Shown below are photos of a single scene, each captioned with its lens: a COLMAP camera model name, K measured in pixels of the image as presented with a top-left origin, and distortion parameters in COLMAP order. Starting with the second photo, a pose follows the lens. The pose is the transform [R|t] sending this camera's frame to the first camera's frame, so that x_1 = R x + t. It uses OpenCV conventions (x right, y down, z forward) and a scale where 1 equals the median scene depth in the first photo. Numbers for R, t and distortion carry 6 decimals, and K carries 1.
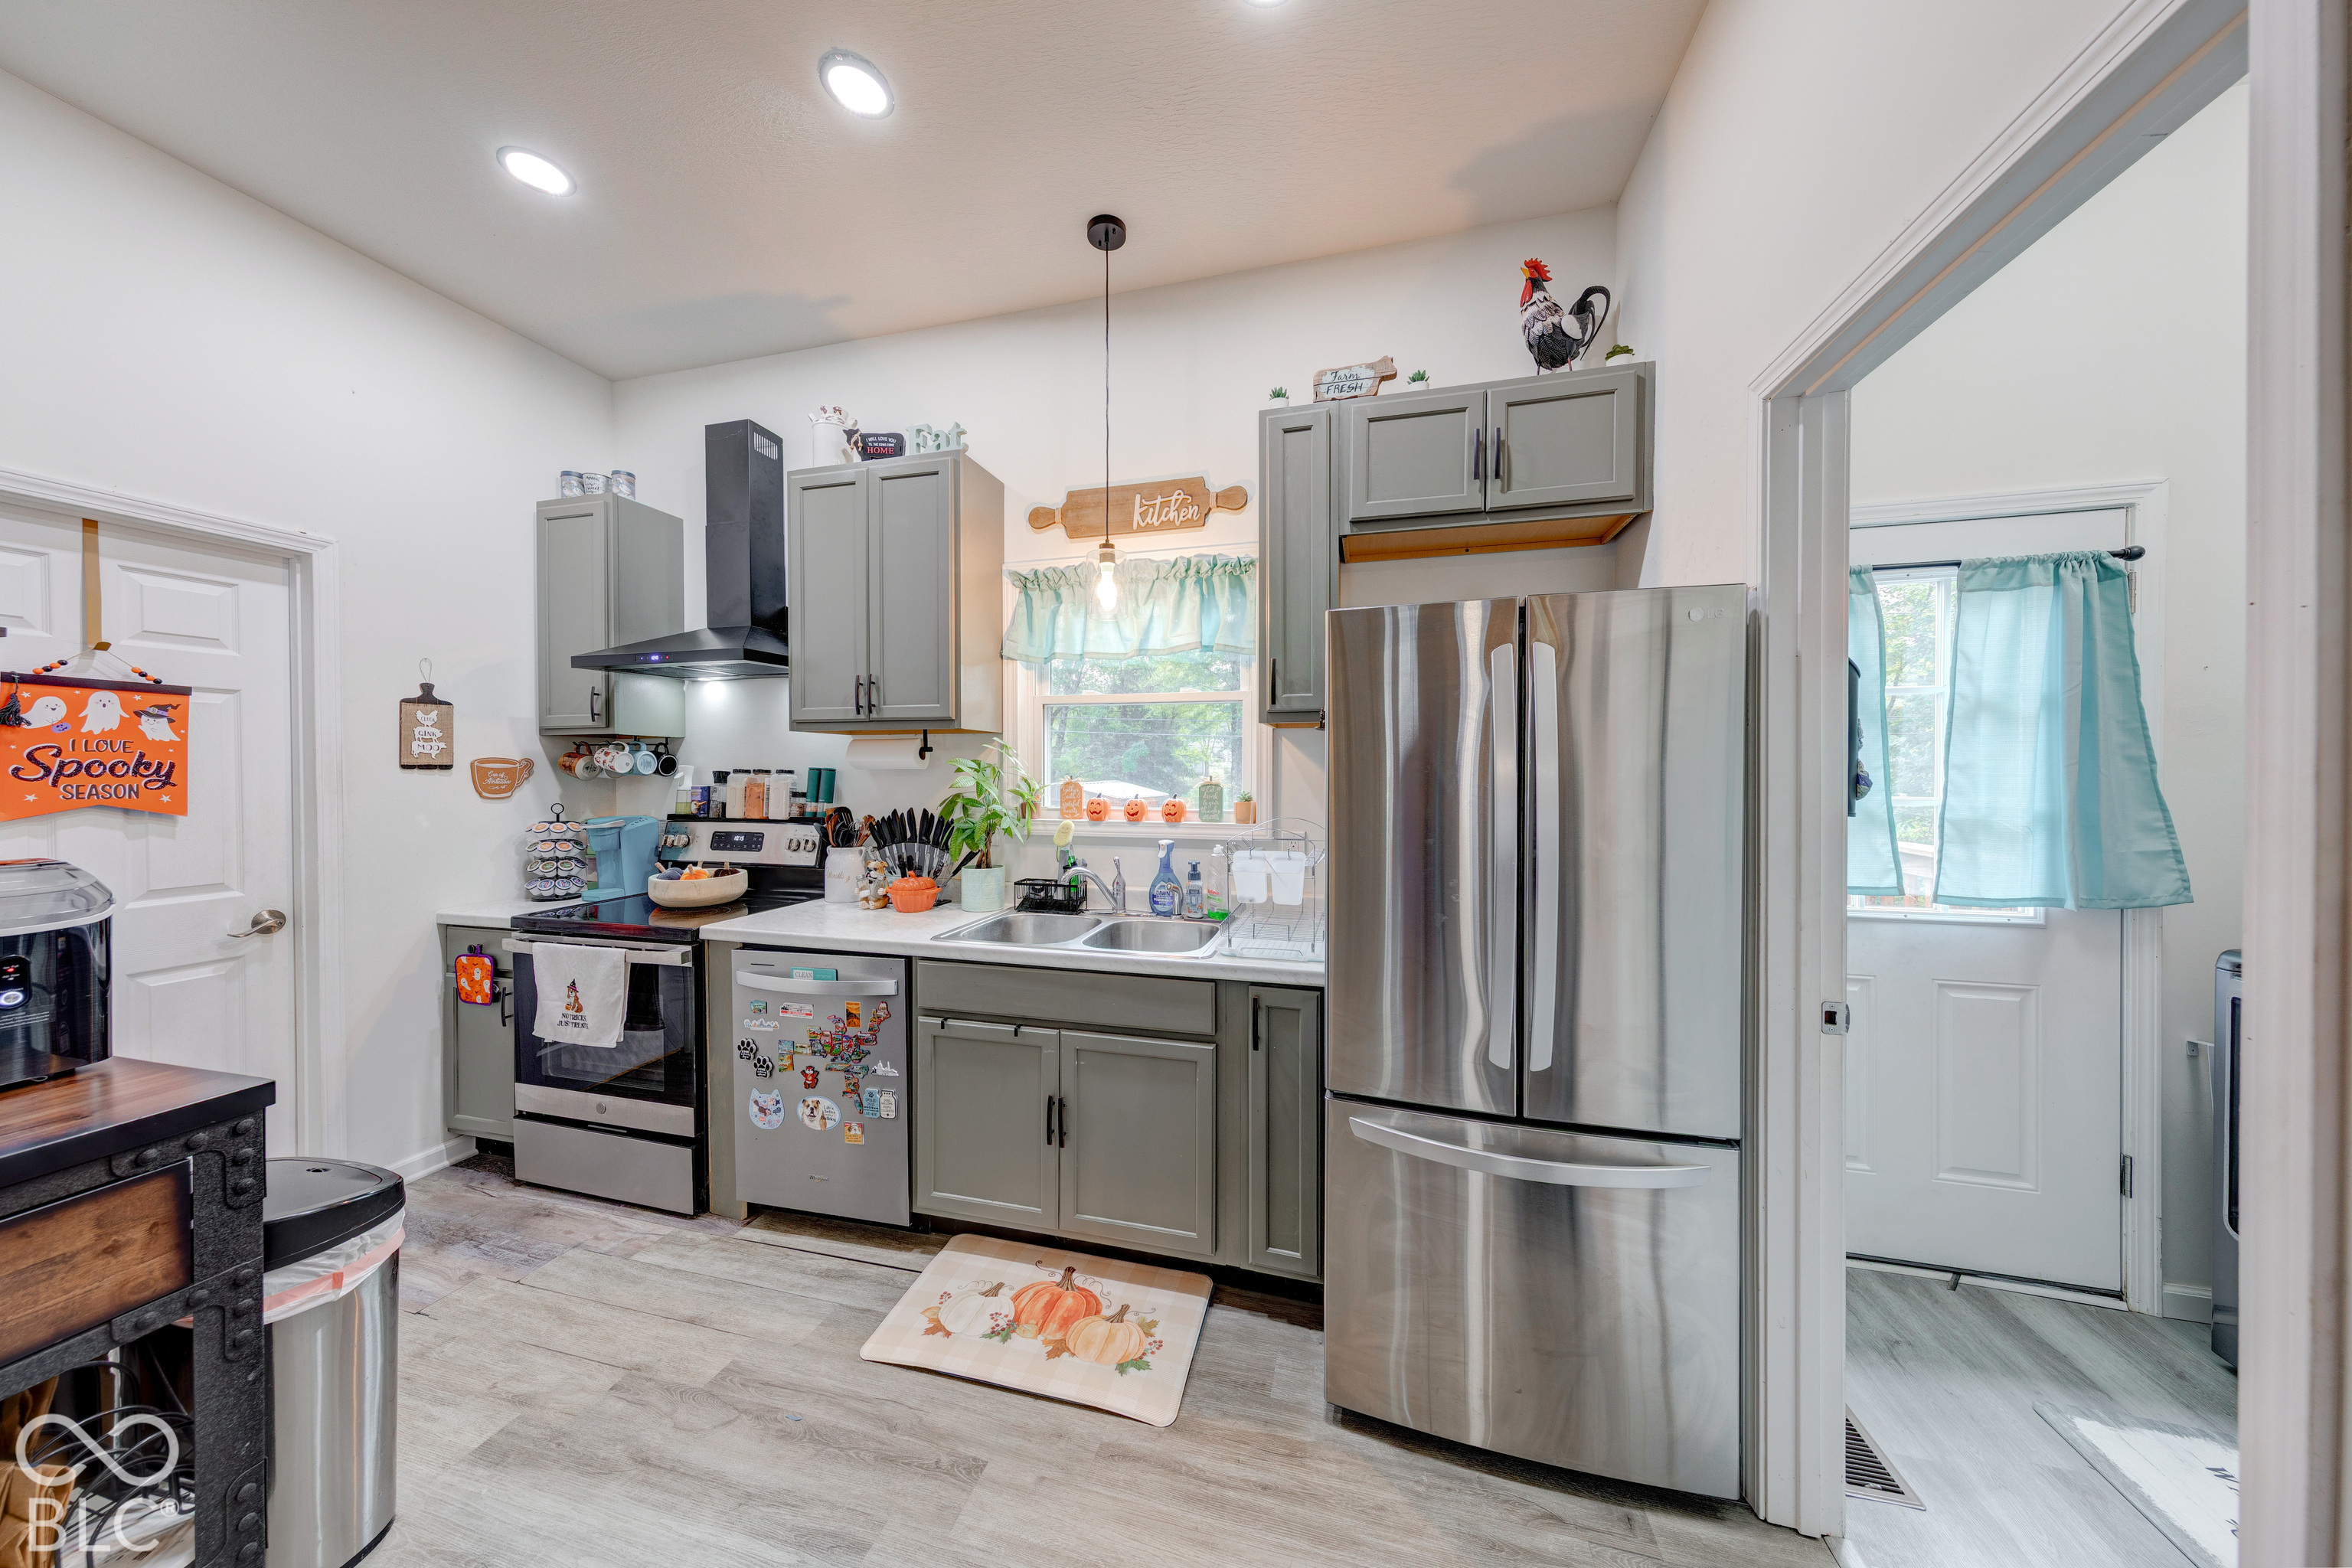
lens RADIAL K [[739.2, 0, 1168.7], [0, 739.2, 778.0], [0, 0, 1]] dist [0.004565, -0.000366]
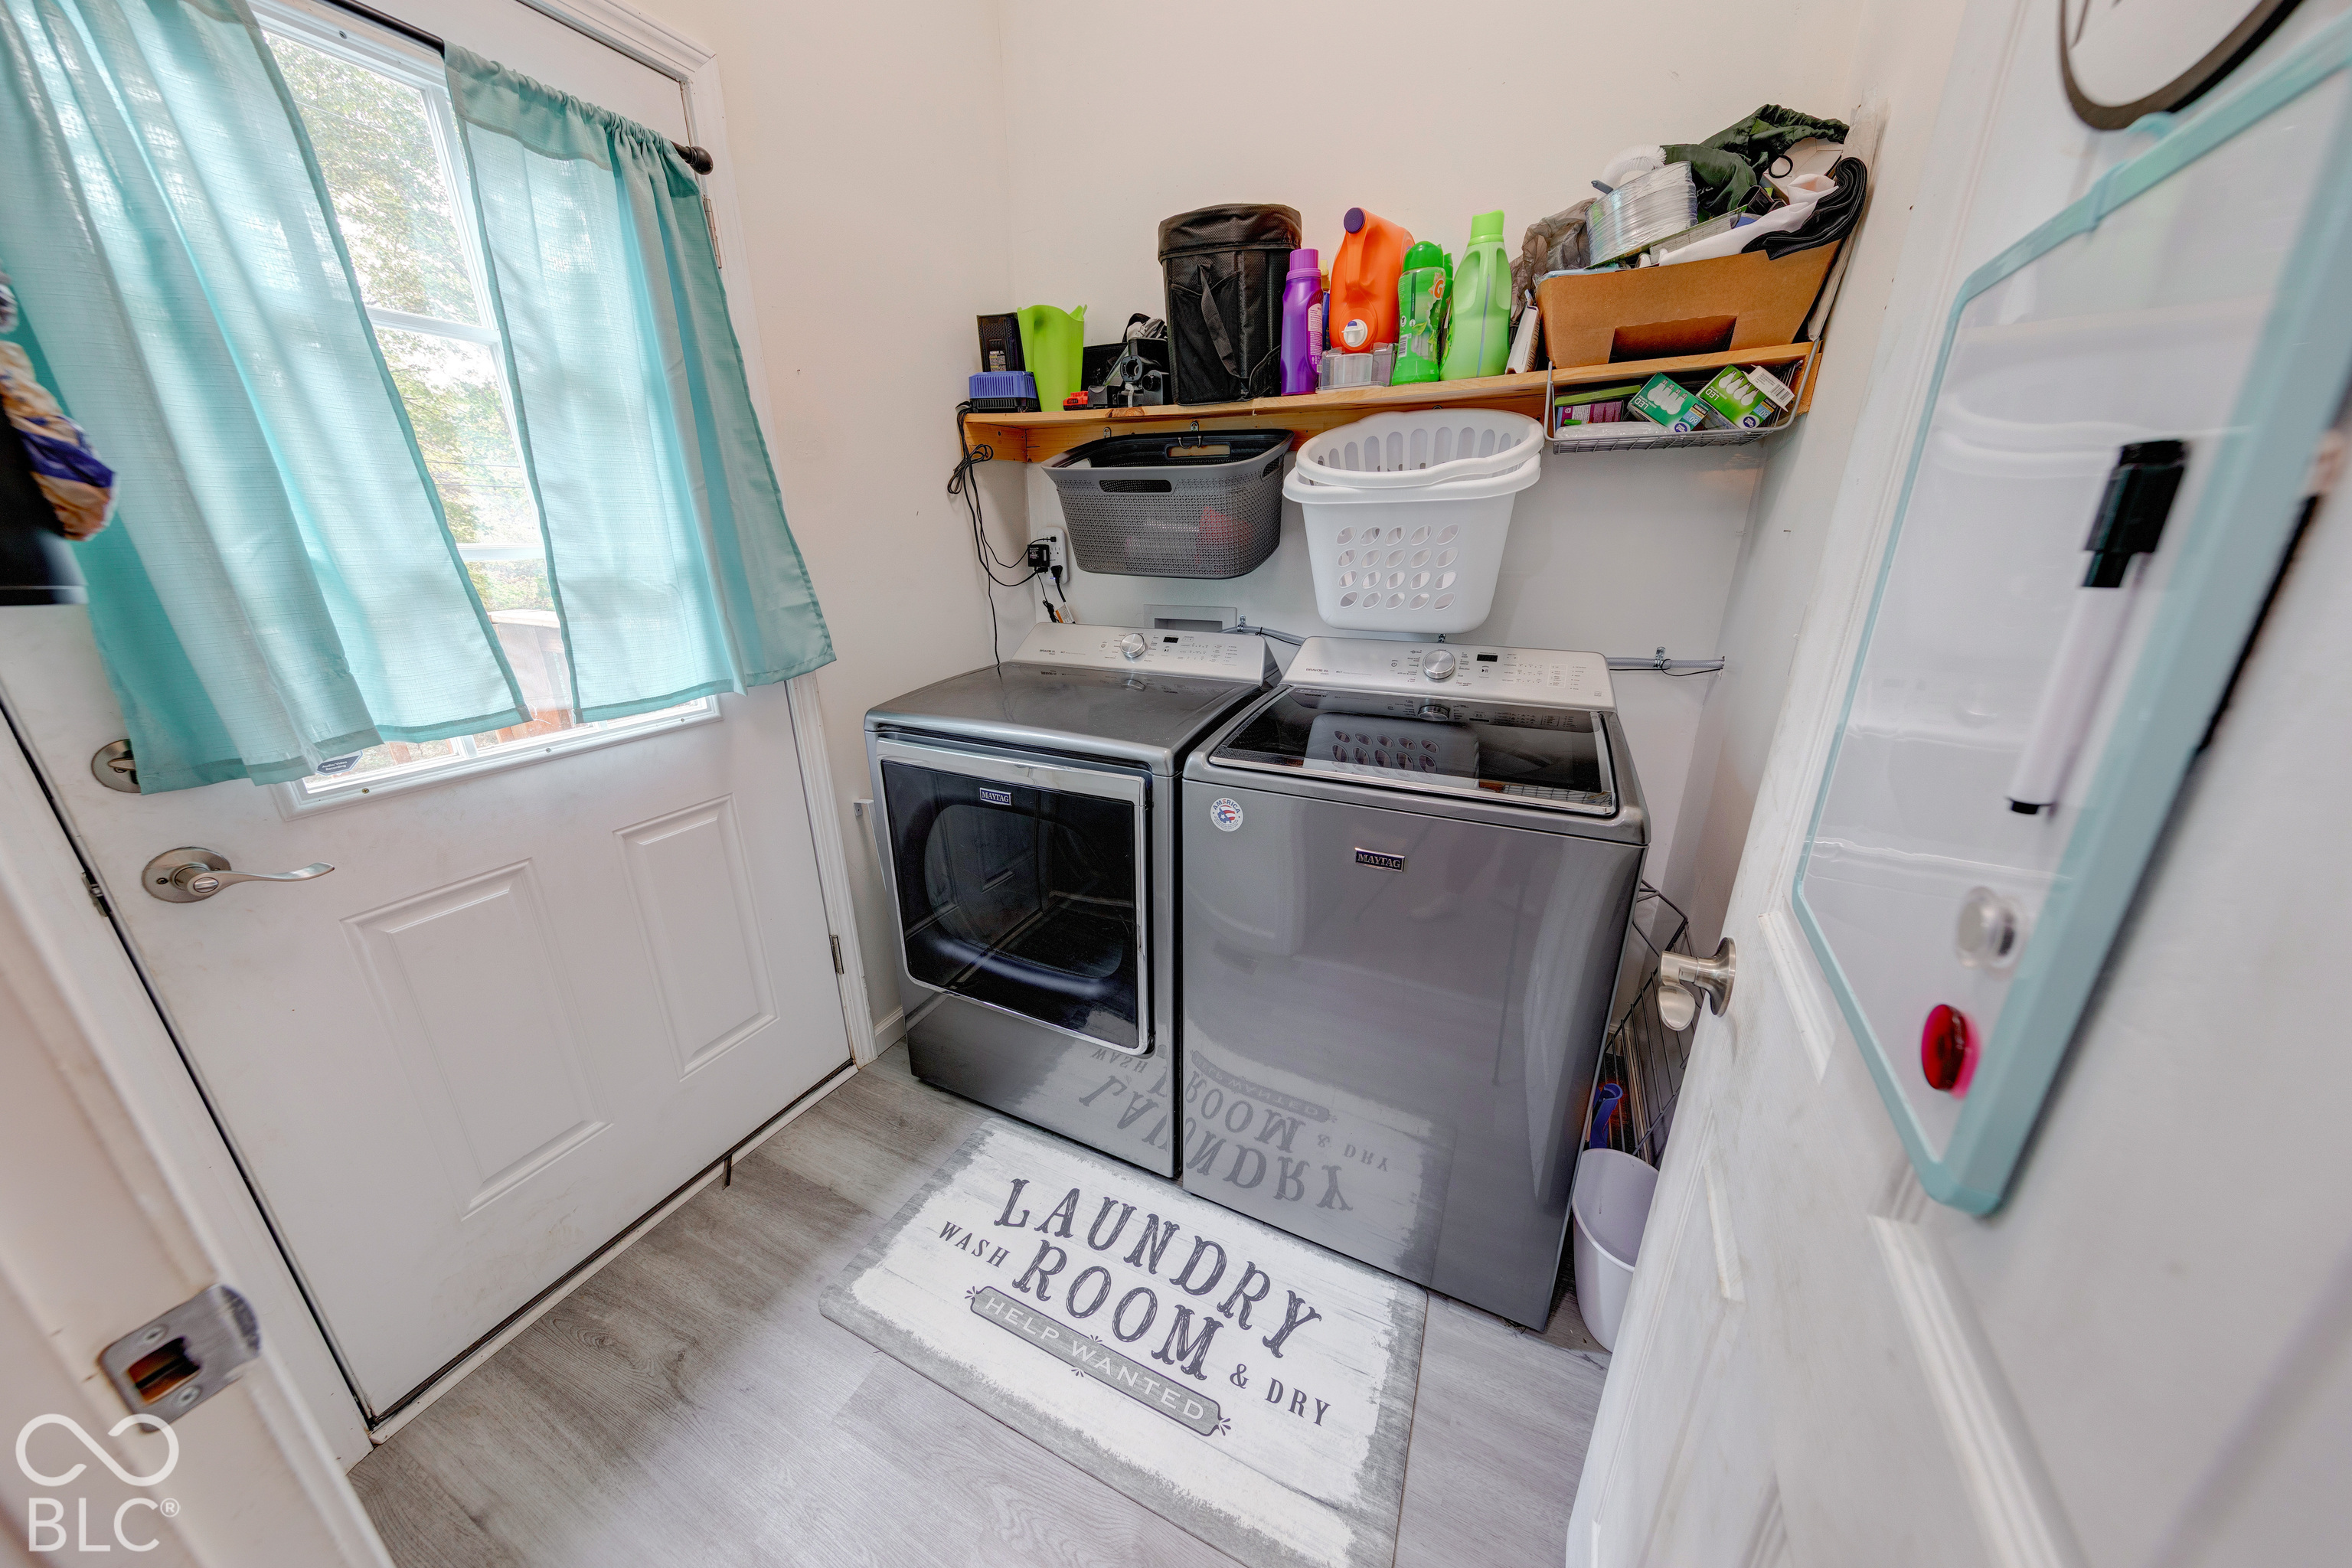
lens RADIAL K [[739.2, 0, 1168.7], [0, 739.2, 778.0], [0, 0, 1]] dist [0.004565, -0.000366]
pose [[0.183131, -0.310588, 0.932737, 0.554431], [0.016229, 0.949608, 0.313020, 0.028635], [-0.982955, -0.042187, 0.178943, 0.425468]]
